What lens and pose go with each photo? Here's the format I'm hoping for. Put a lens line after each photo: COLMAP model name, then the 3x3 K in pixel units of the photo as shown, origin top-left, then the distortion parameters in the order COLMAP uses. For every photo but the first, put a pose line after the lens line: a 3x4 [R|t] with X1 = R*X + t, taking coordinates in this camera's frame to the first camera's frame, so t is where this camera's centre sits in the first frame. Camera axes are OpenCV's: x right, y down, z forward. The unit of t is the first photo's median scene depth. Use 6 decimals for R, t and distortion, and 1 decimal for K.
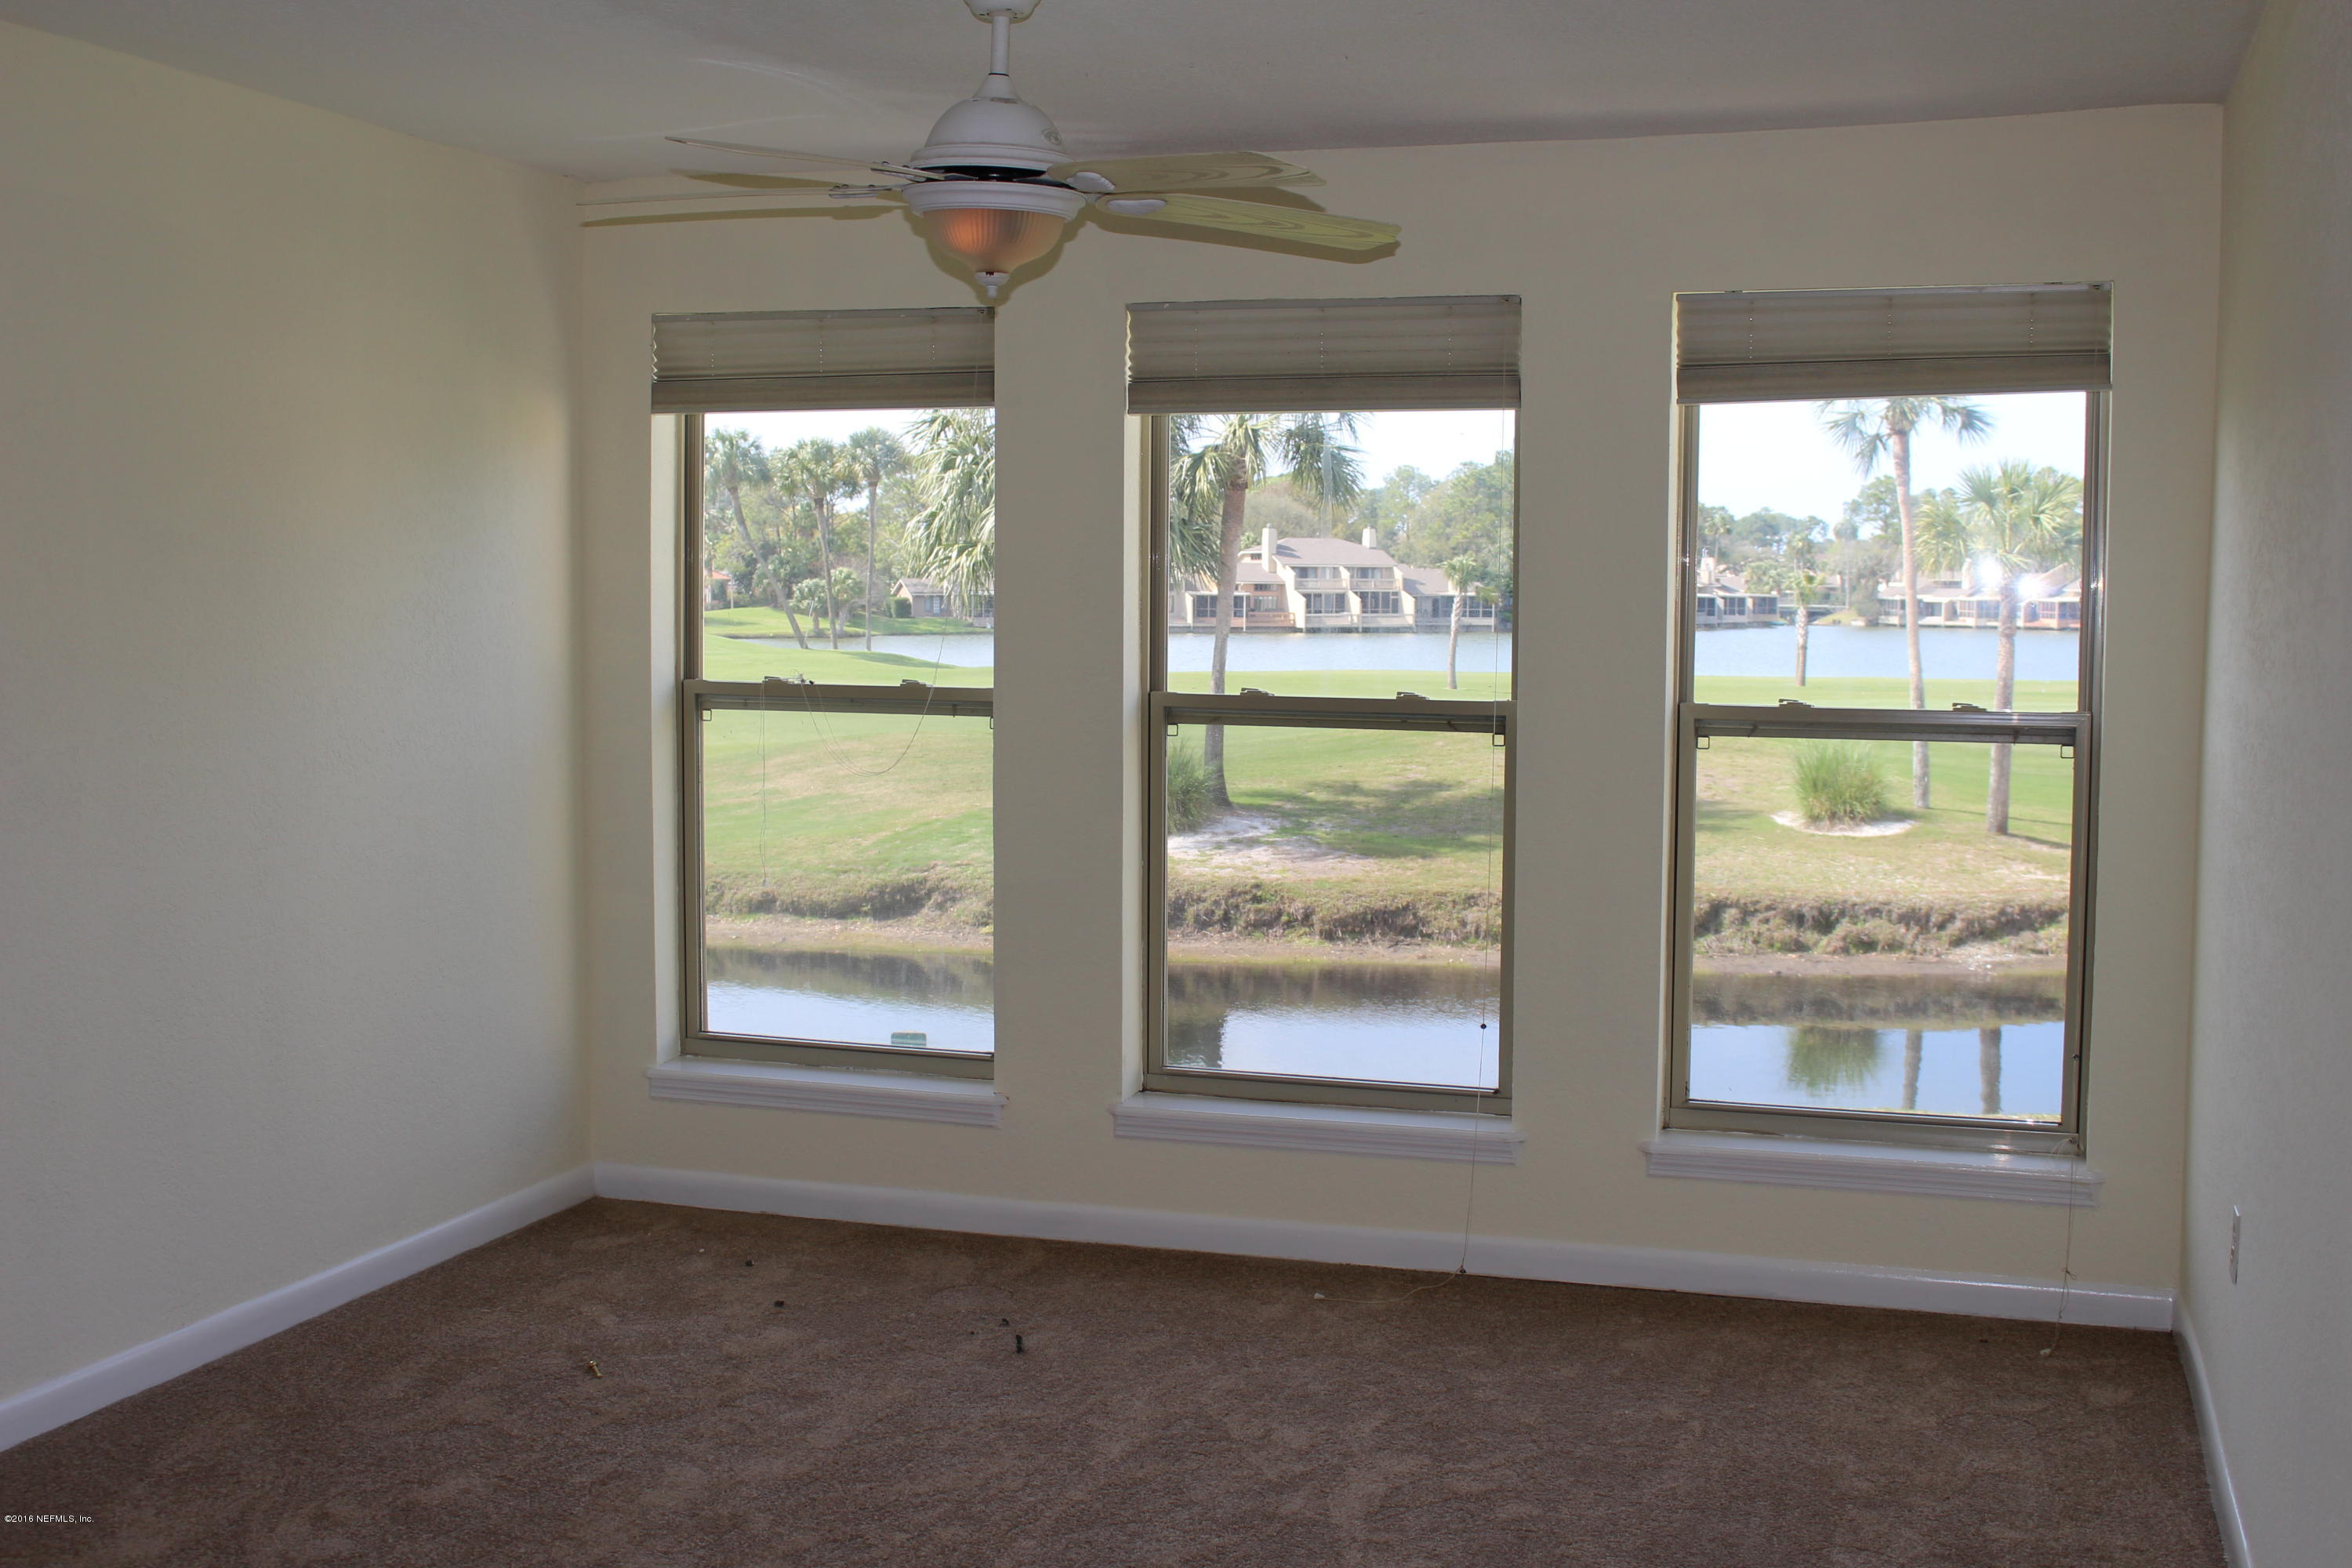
lens RADIAL K [[2622.9, 0, 1175.0], [0, 2622.9, 785.1], [0, 0, 1]] dist [-0.086301, 0.000000]
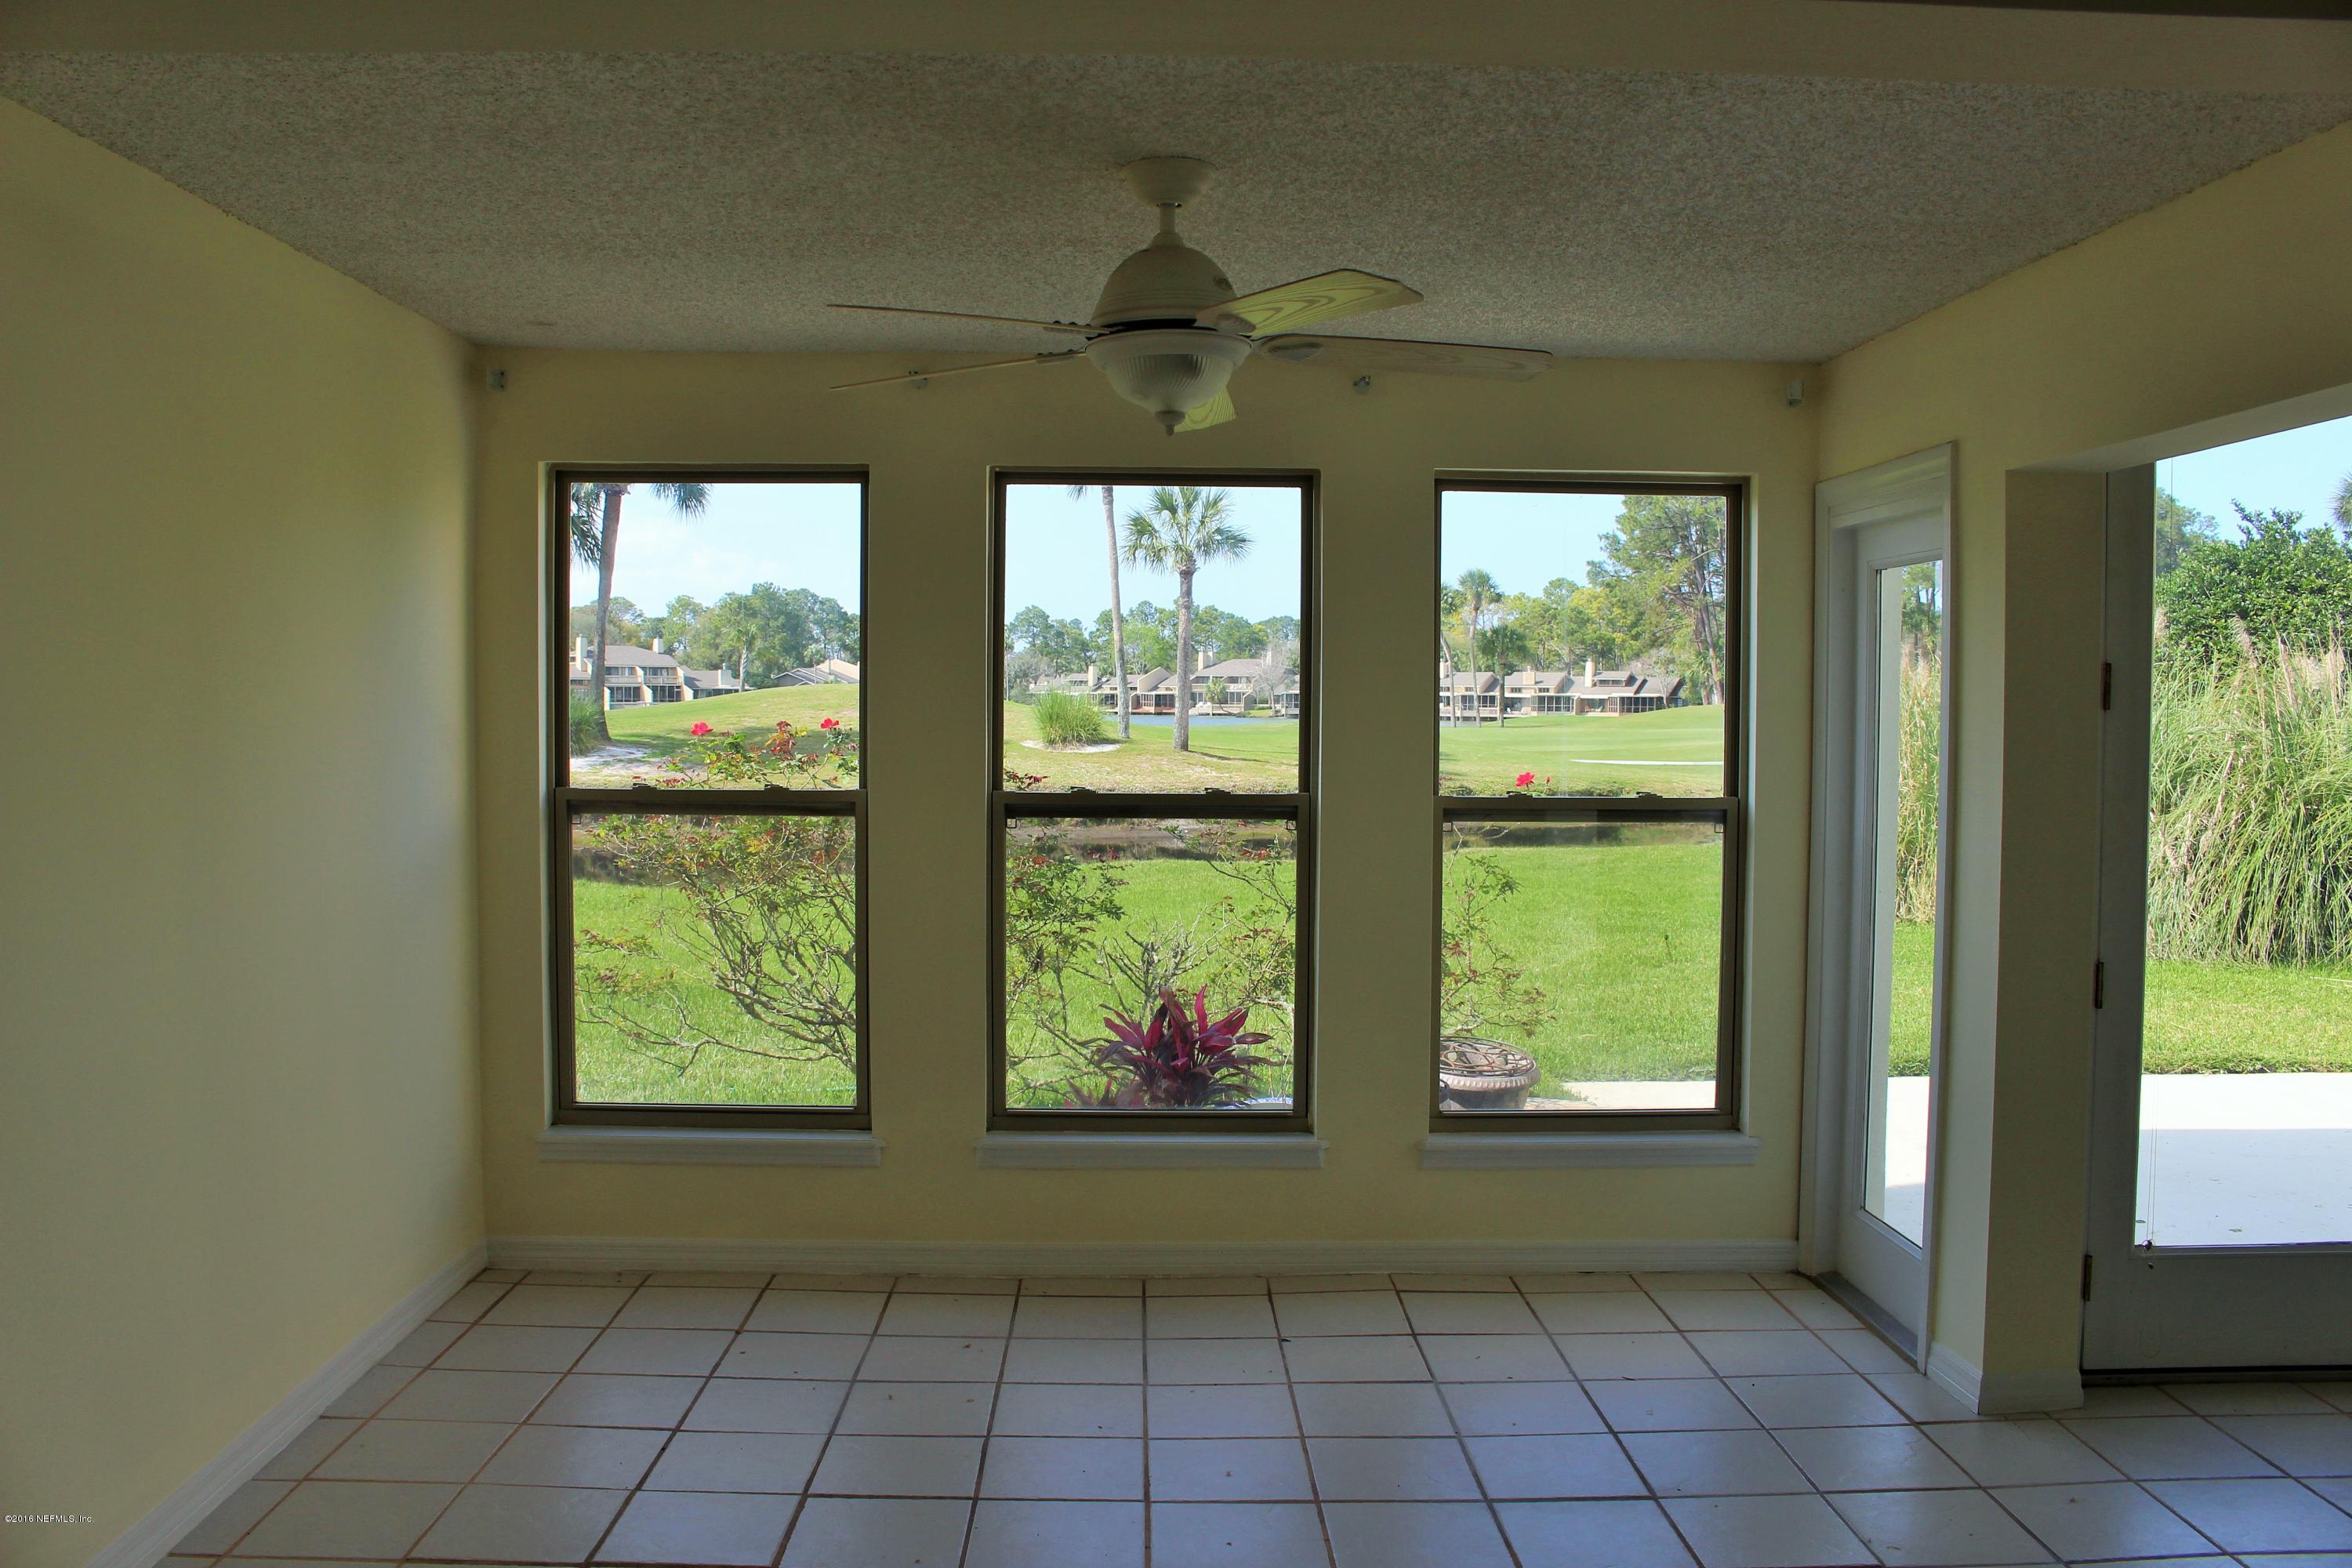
lens RADIAL K [[1930.7, 0, 1169.4], [0, 1930.7, 777.1], [0, 0, 1]] dist [-0.149017, 0.089230]
pose [[0.943116, -0.011710, 0.332257, -0.201536], [0.023097, 0.999273, -0.030343, 0.401963], [-0.331660, 0.036291, 0.942701, 0.201424]]
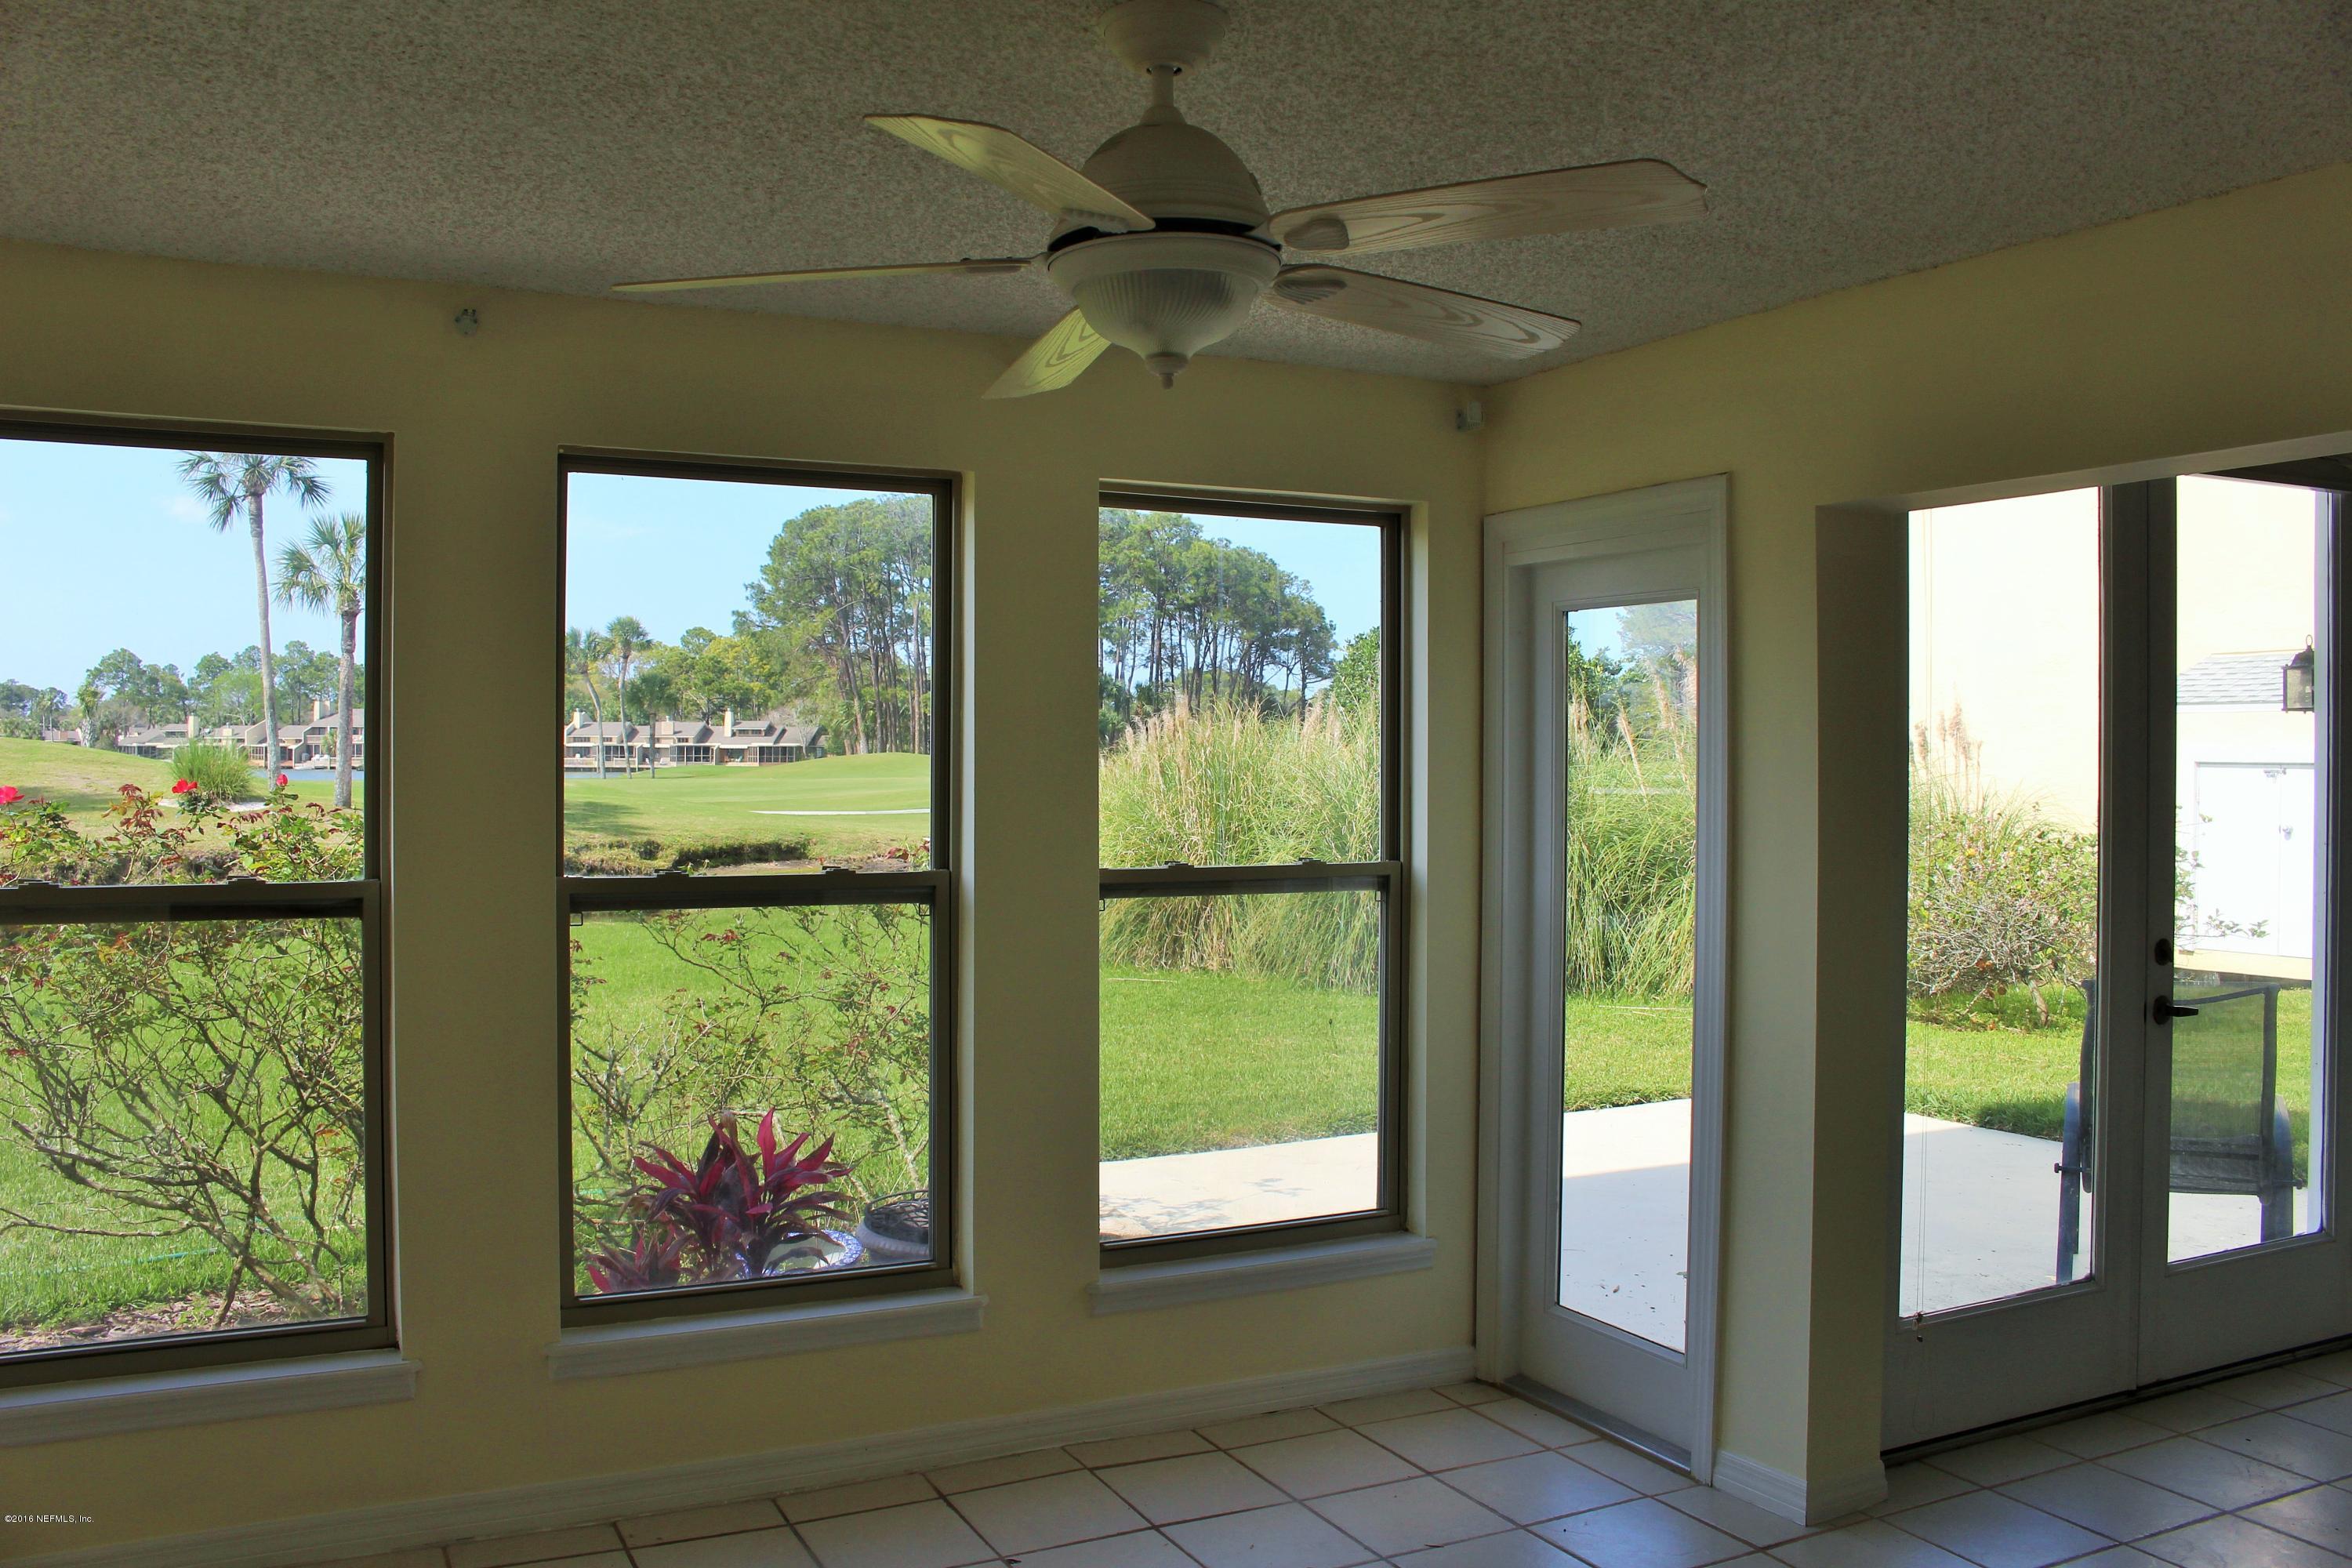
lens RADIAL K [[1930.7, 0, 1162.6], [0, 1930.7, 784.3], [0, 0, 1]] dist [-0.149017, 0.089230]
pose [[0.710235, -0.012776, 0.703849, -0.289565], [0.053109, 0.997958, -0.035476, 0.382885], [-0.701958, 0.062577, 0.709464, 0.433164]]
